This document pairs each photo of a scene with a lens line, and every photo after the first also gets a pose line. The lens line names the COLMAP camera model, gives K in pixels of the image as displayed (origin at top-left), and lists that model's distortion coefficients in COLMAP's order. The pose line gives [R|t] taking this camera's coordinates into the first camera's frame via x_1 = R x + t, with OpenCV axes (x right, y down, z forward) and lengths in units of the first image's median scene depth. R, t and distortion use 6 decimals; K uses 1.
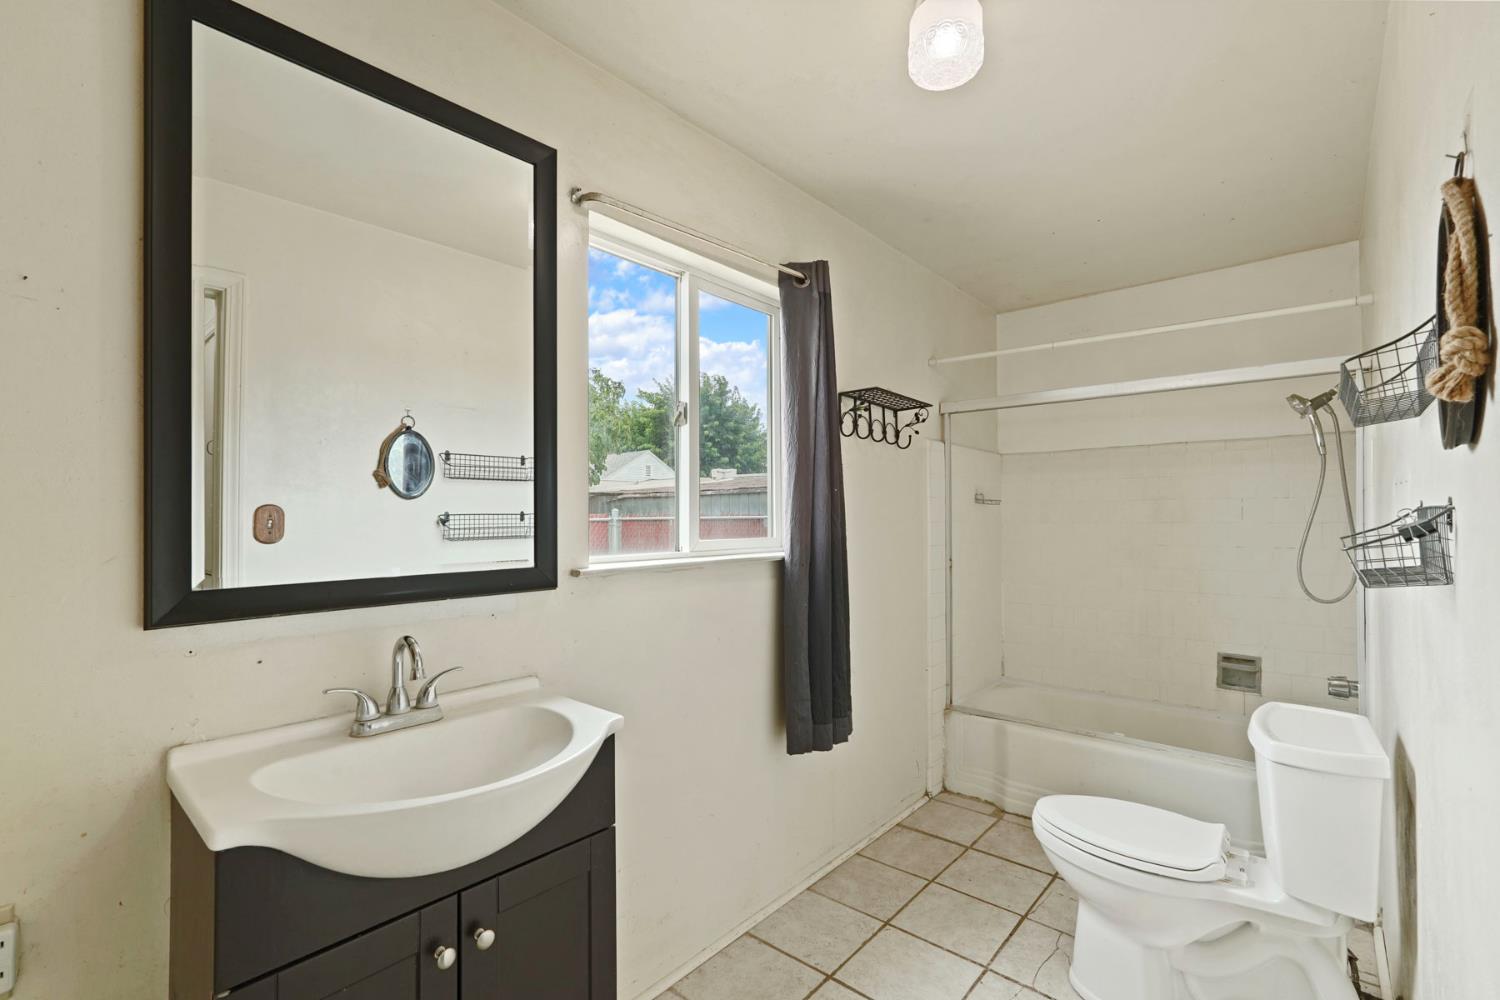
lens RADIAL K [[667.4, 0, 750.8], [0, 667.4, 506.7], [0, 0, 1]] dist [0.003242, 0.000550]
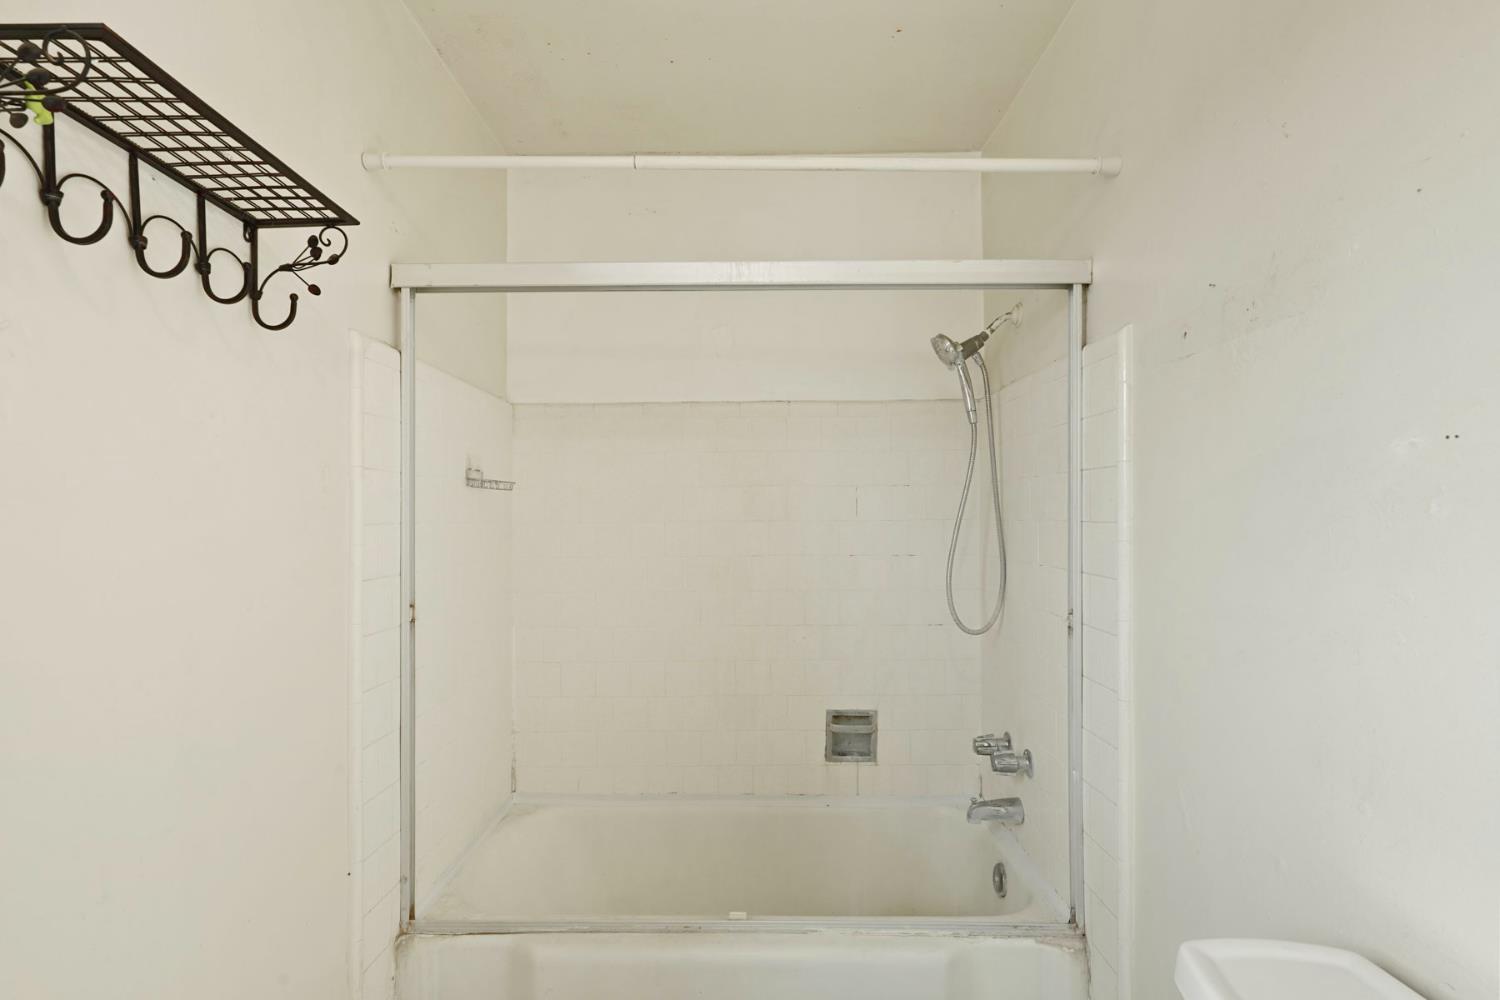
lens RADIAL K [[709.5, 0, 752.6], [0, 709.5, 504.2], [0, 0, 1]] dist [-0.014650, 0.000293]
pose [[0.755597, 0.005880, 0.655010, 0.170715], [-0.009105, 0.999957, 0.001525, 0.006896], [-0.654974, -0.007116, 0.755618, 0.519991]]
